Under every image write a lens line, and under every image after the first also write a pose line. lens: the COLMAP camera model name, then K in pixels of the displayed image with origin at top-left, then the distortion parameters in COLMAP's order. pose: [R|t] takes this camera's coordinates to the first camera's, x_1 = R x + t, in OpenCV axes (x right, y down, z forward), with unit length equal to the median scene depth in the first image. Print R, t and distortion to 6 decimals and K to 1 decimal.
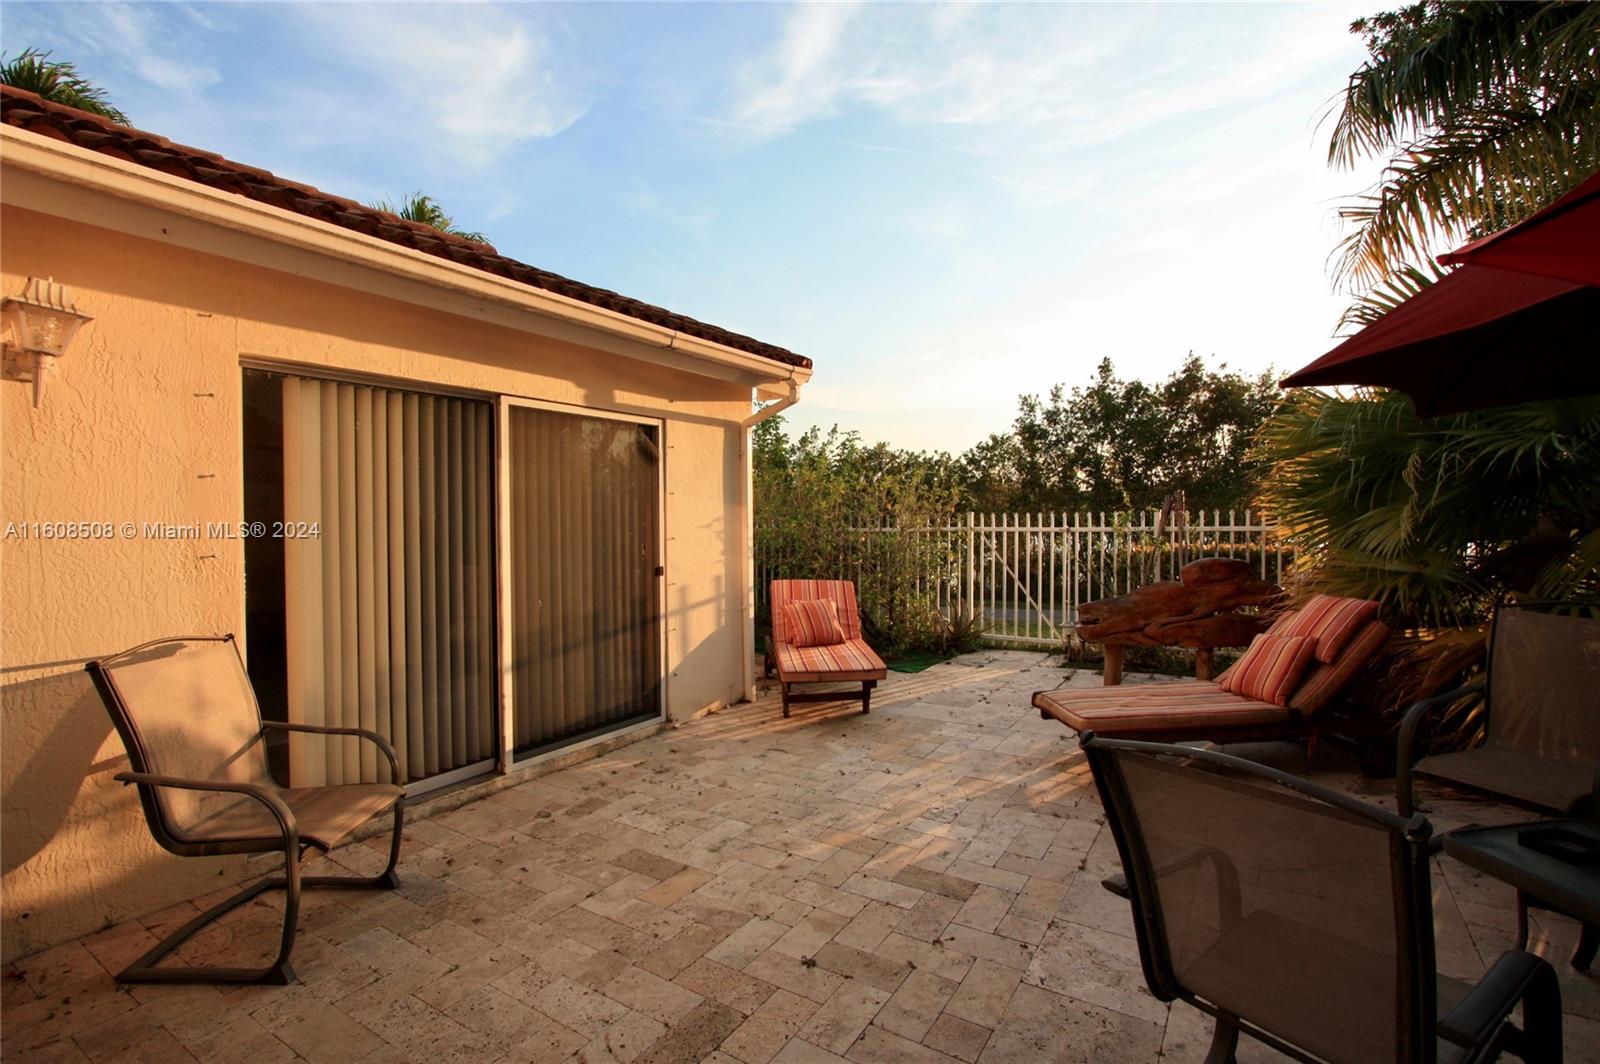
lens RADIAL K [[747.6, 0, 808.3], [0, 747.6, 527.2], [0, 0, 1]] dist [-0.018316, 0.004614]
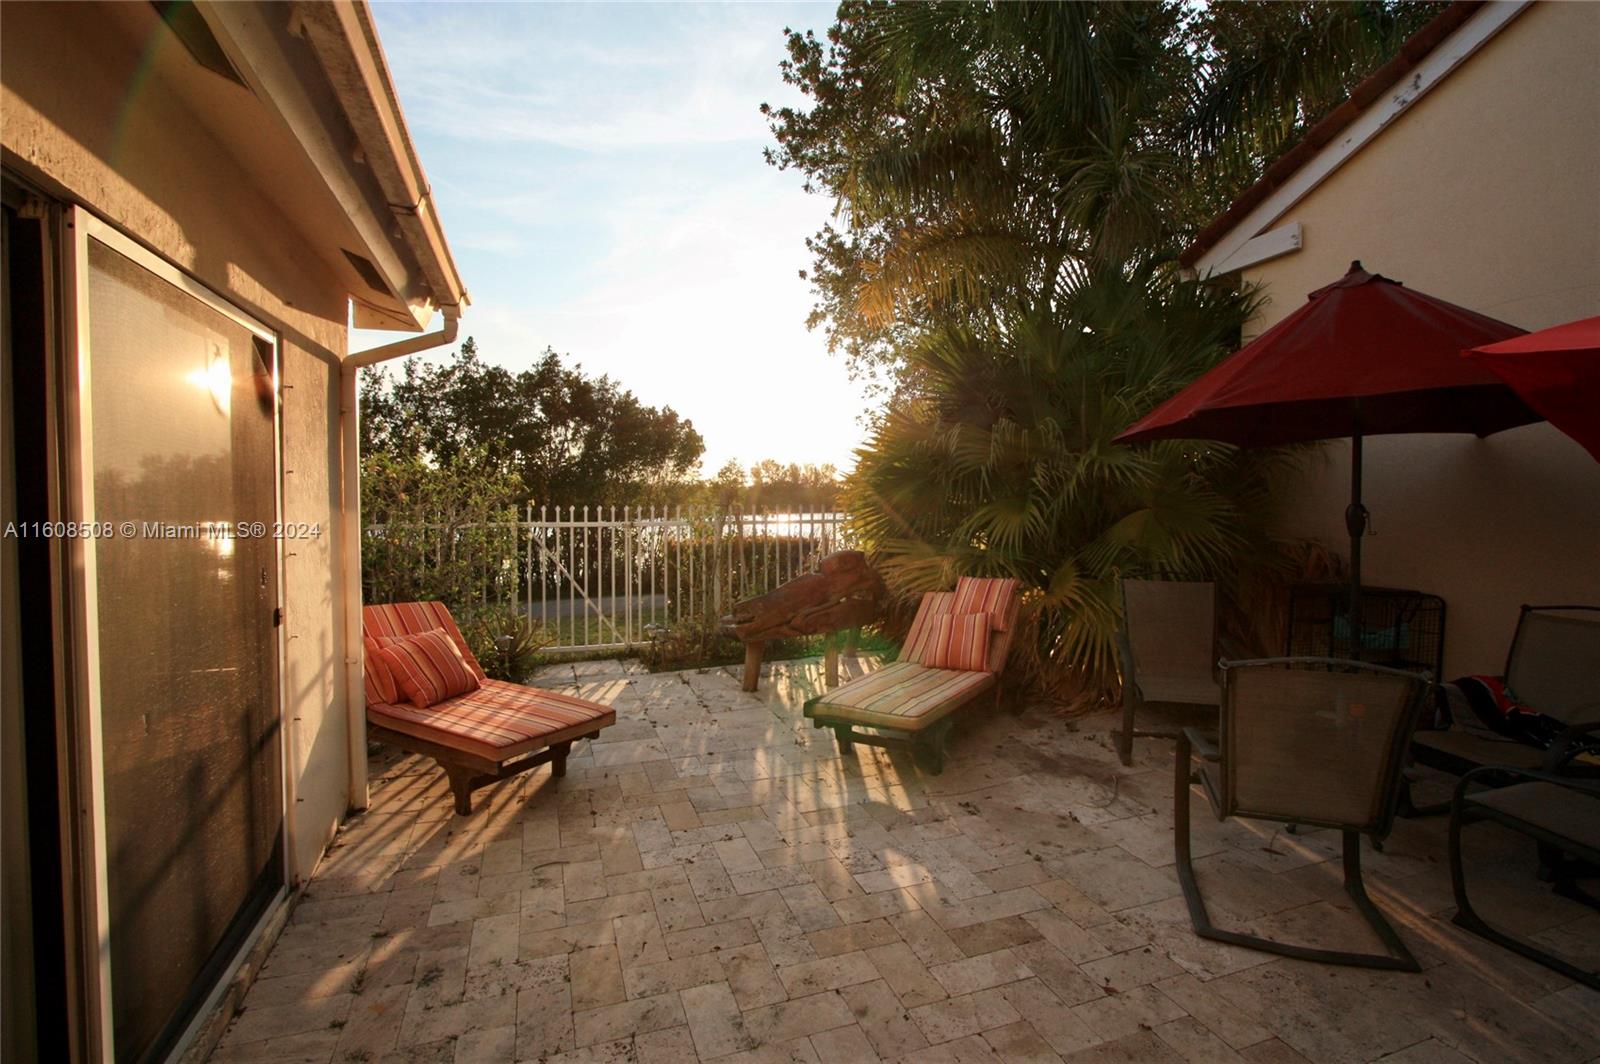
lens RADIAL K [[747.6, 0, 808.3], [0, 747.6, 527.2], [0, 0, 1]] dist [-0.018316, 0.004614]
pose [[0.611347, -0.015511, 0.791211, -0.098923], [0.002528, 0.999841, 0.017648, -0.003534], [-0.791359, -0.008788, 0.611289, 0.096431]]
